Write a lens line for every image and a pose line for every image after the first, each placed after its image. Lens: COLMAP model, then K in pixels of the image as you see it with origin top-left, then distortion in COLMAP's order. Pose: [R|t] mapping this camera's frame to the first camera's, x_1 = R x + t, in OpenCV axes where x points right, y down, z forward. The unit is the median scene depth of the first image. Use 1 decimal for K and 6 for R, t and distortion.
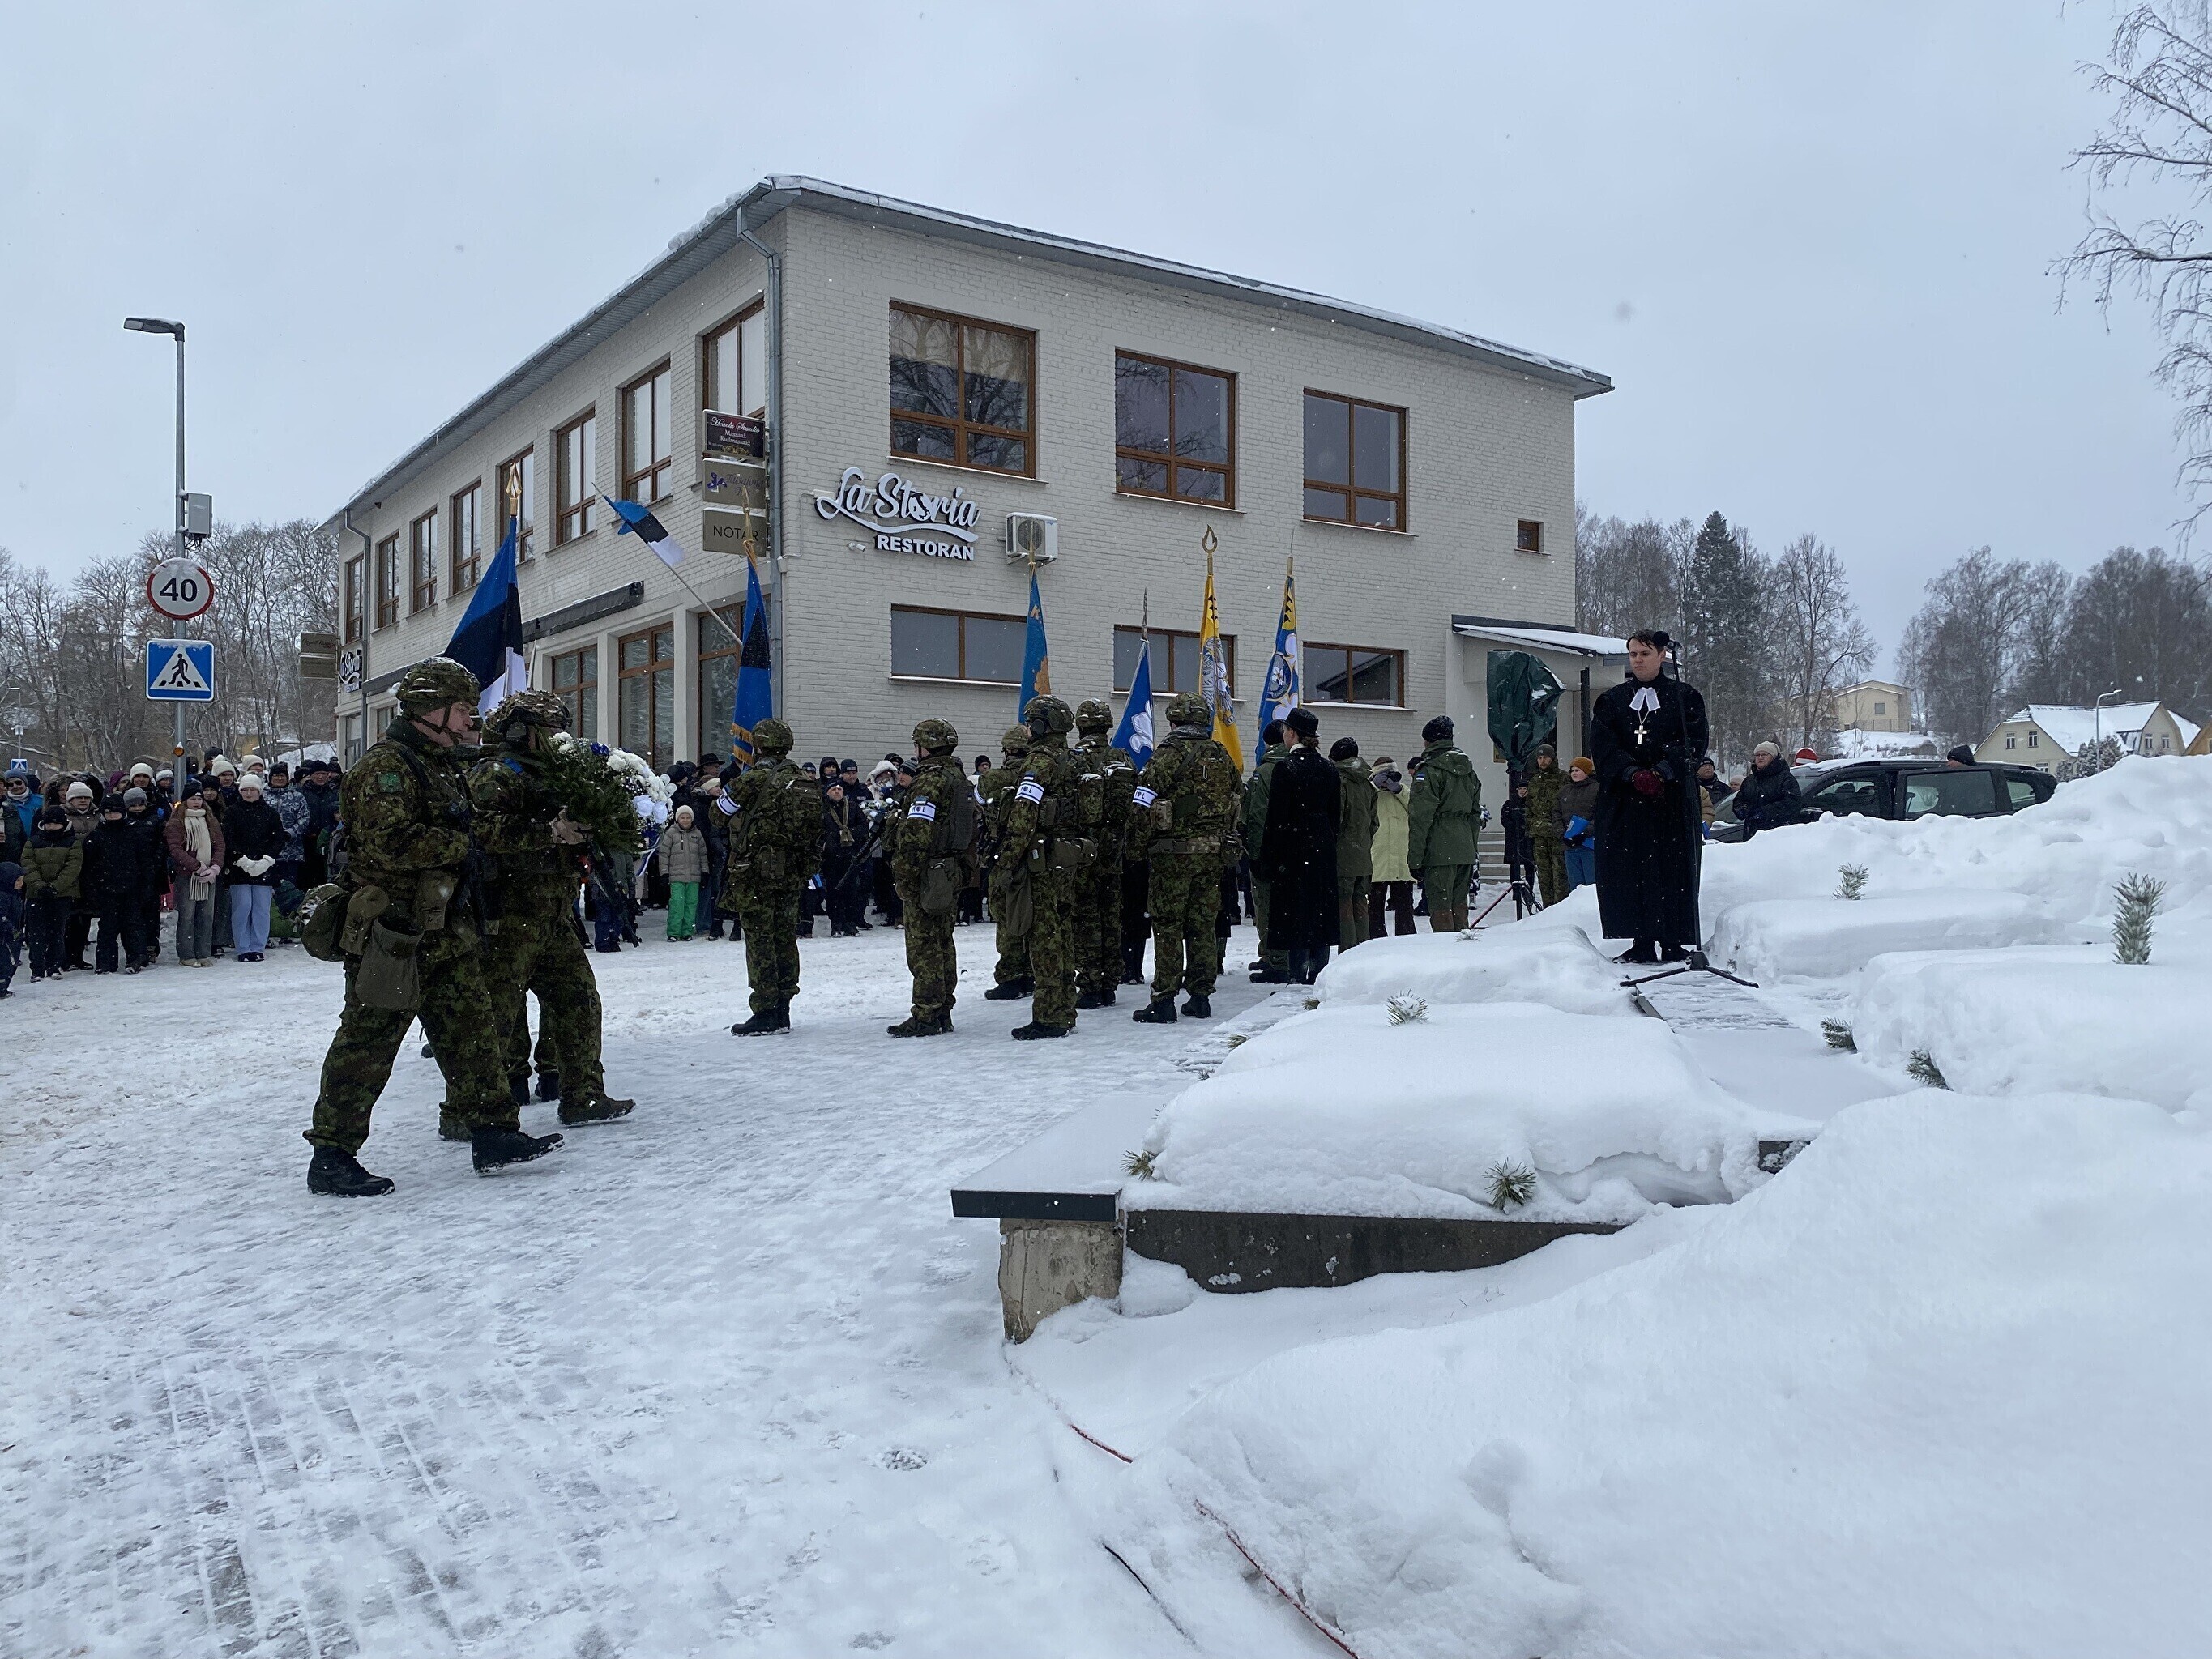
lens RADIAL K [[1672.8, 0, 1096.0], [0, 1672.8, 806.8], [0, 0, 1]] dist [0.027052, -0.037317]
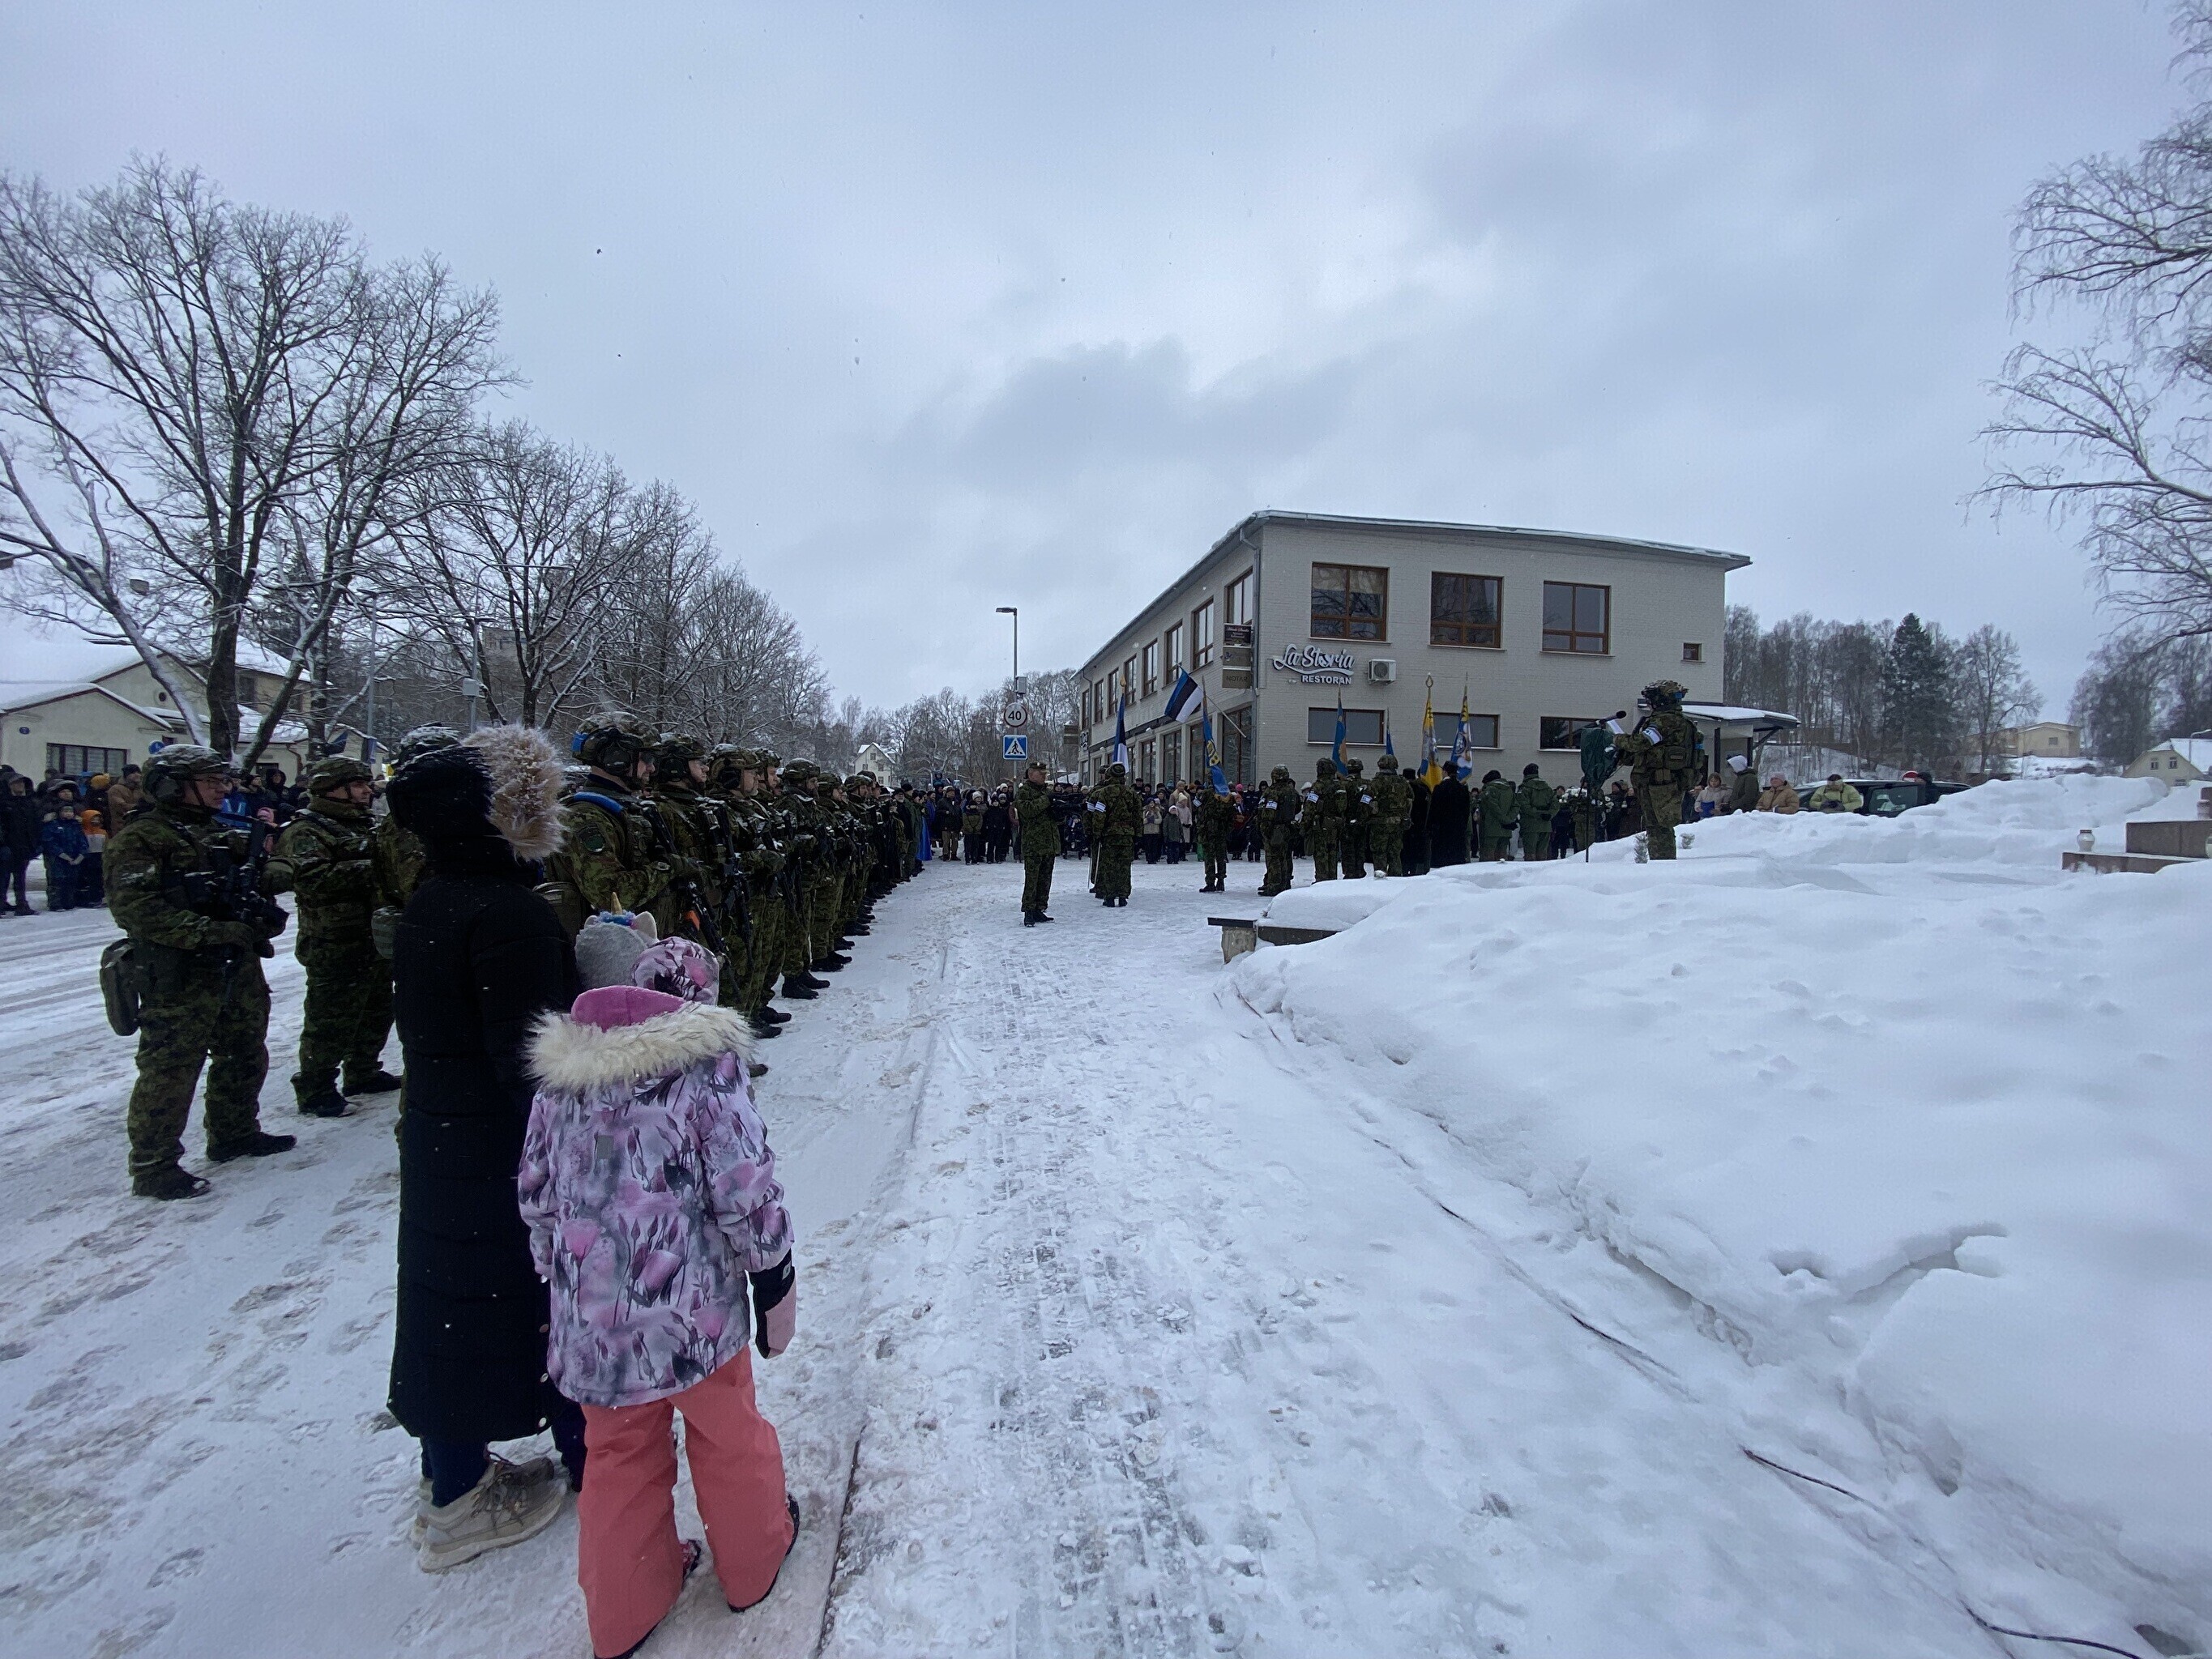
lens RADIAL K [[886.2, 0, 1112.3], [0, 886.2, 844.2], [0, 0, 1]] dist [0.007516, -0.006002]
pose [[0.923167, 0.025811, -0.383532, 0.080778], [-0.007921, 0.998809, 0.048152, -0.000404], [0.384318, -0.041415, 0.922271, -0.137915]]
